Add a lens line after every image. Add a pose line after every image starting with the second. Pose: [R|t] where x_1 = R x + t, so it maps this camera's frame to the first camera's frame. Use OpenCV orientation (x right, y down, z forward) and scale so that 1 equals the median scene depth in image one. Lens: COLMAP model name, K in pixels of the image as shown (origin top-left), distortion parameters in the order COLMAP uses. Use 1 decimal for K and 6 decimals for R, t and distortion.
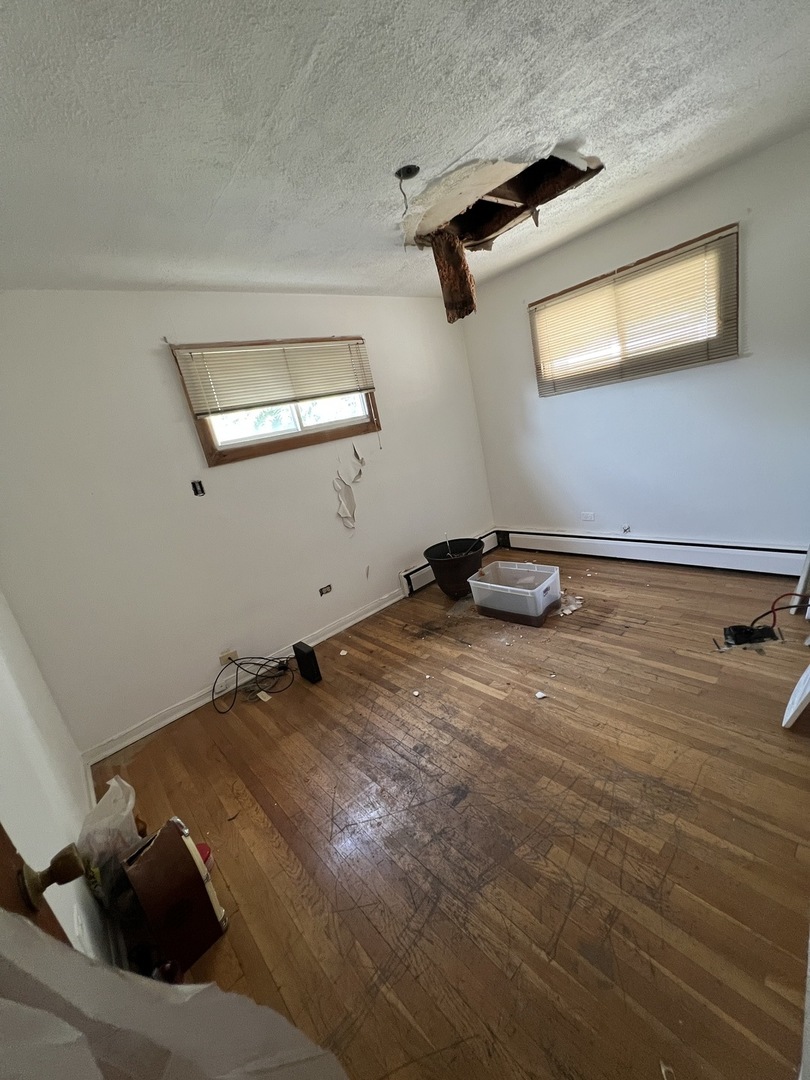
lens RADIAL K [[433.5, 0, 409.8], [0, 433.5, 537.4], [0, 0, 1]] dist [-0.000643, -0.000242]
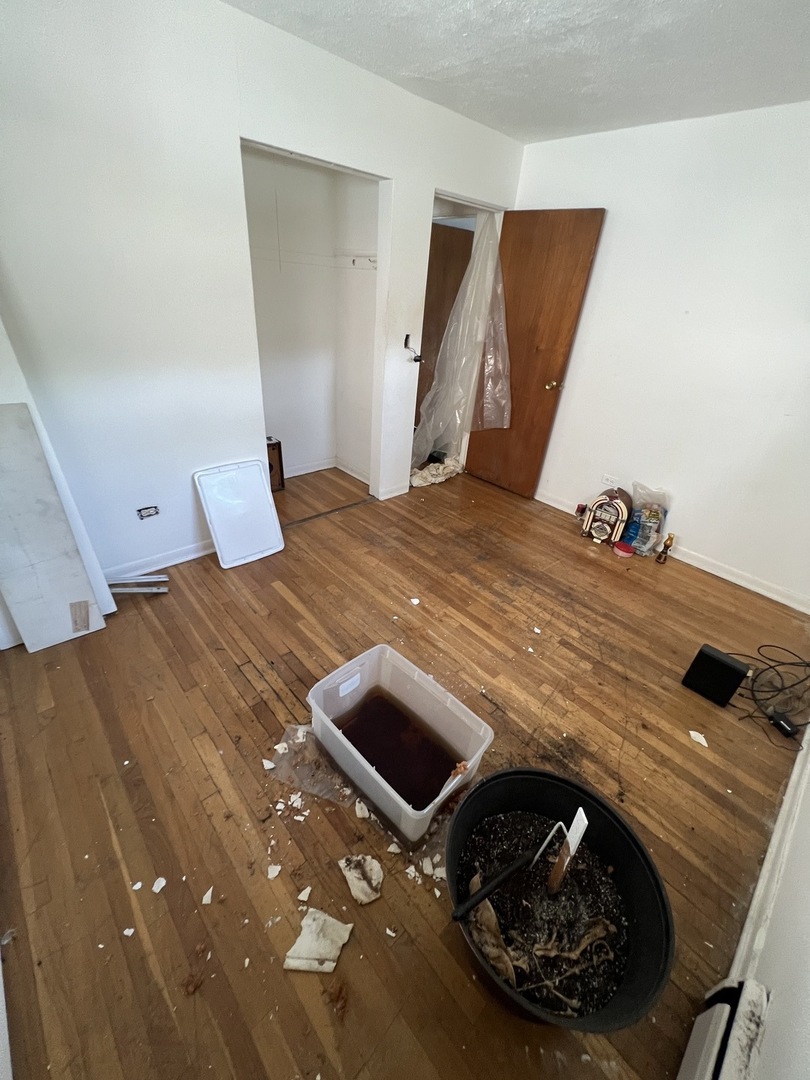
lens RADIAL K [[433.5, 0, 409.8], [0, 433.5, 537.4], [0, 0, 1]] dist [-0.000643, -0.000242]
pose [[-0.992554, 0.115342, 0.039143, 0.228612], [0.108365, 0.689474, 0.716158, -0.485561], [0.055615, 0.715068, -0.696839, 1.488313]]
